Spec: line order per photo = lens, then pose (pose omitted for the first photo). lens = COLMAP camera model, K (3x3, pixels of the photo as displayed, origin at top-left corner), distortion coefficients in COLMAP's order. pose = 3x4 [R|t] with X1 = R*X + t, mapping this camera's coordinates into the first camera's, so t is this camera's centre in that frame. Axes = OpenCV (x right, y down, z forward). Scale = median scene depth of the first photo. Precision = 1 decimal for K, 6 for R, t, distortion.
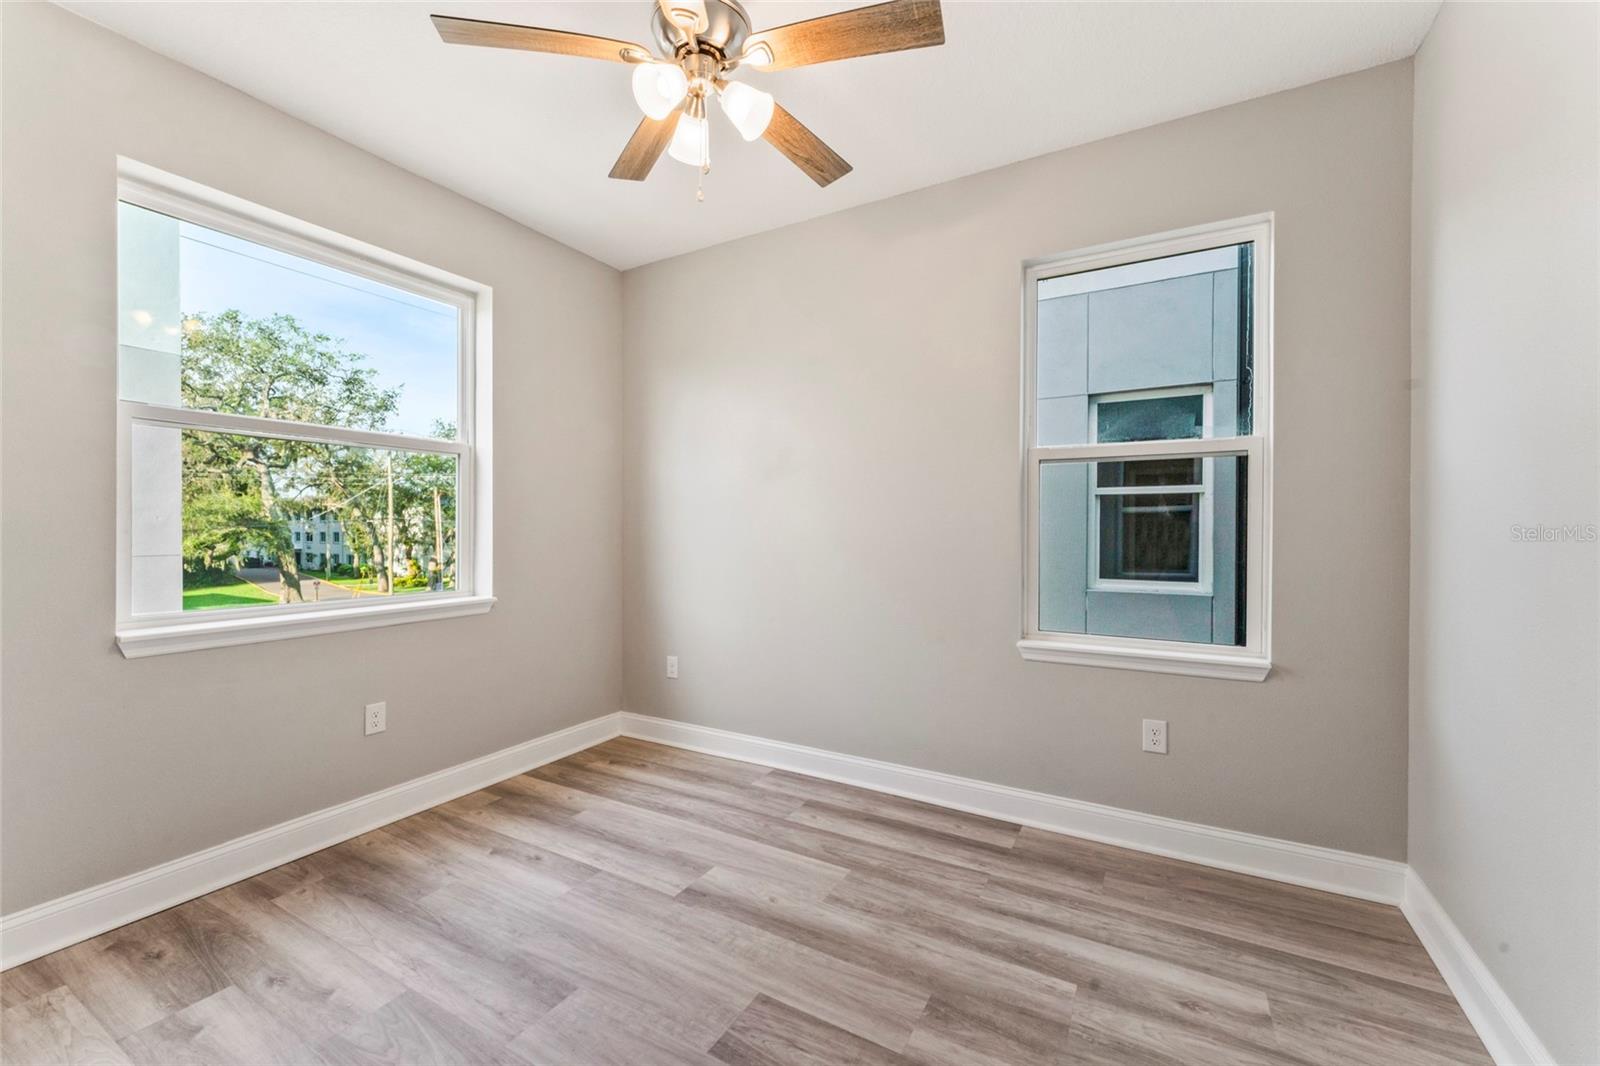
lens RADIAL K [[631.3, 0, 794.6], [0, 631.3, 531.6], [0, 0, 1]] dist [0.000158, 0.000019]
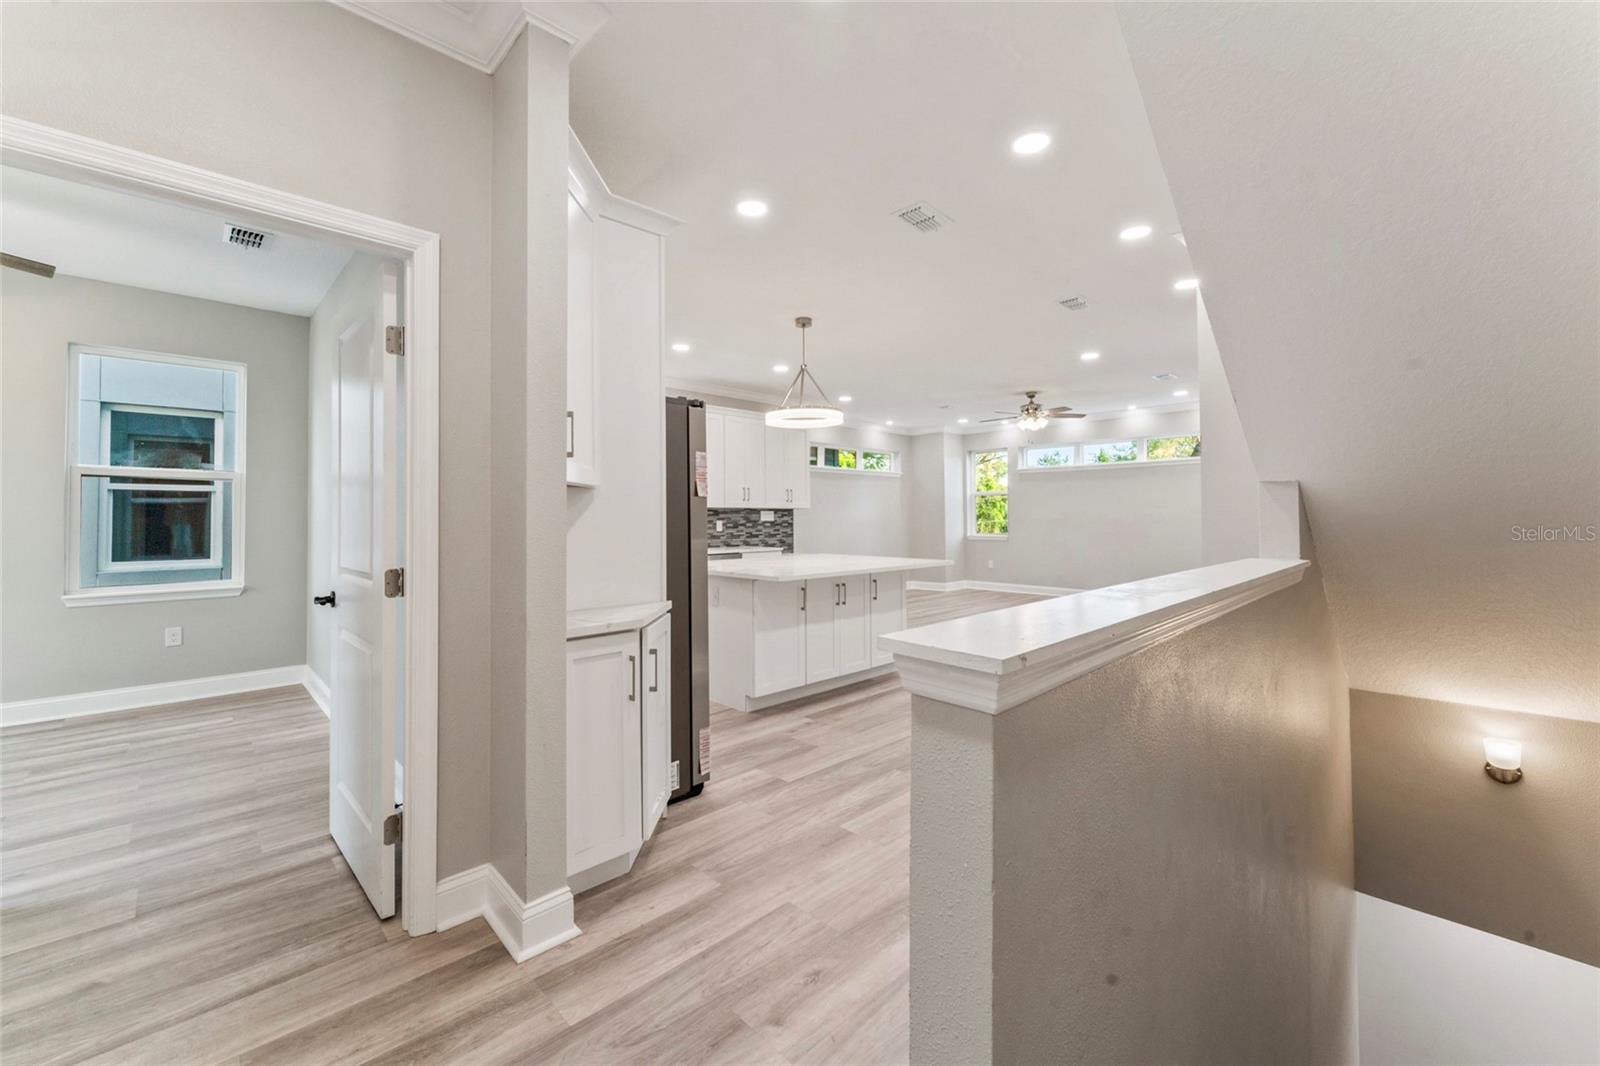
lens RADIAL K [[642.9, 0, 801.7], [0, 642.9, 513.9], [0, 0, 1]] dist [0.001383, 0.000301]
pose [[0.267359, 0.006971, 0.963572, -0.634953], [0.001379, 0.999970, -0.007617, -0.004372], [-0.963596, 0.003366, 0.267341, -1.068209]]
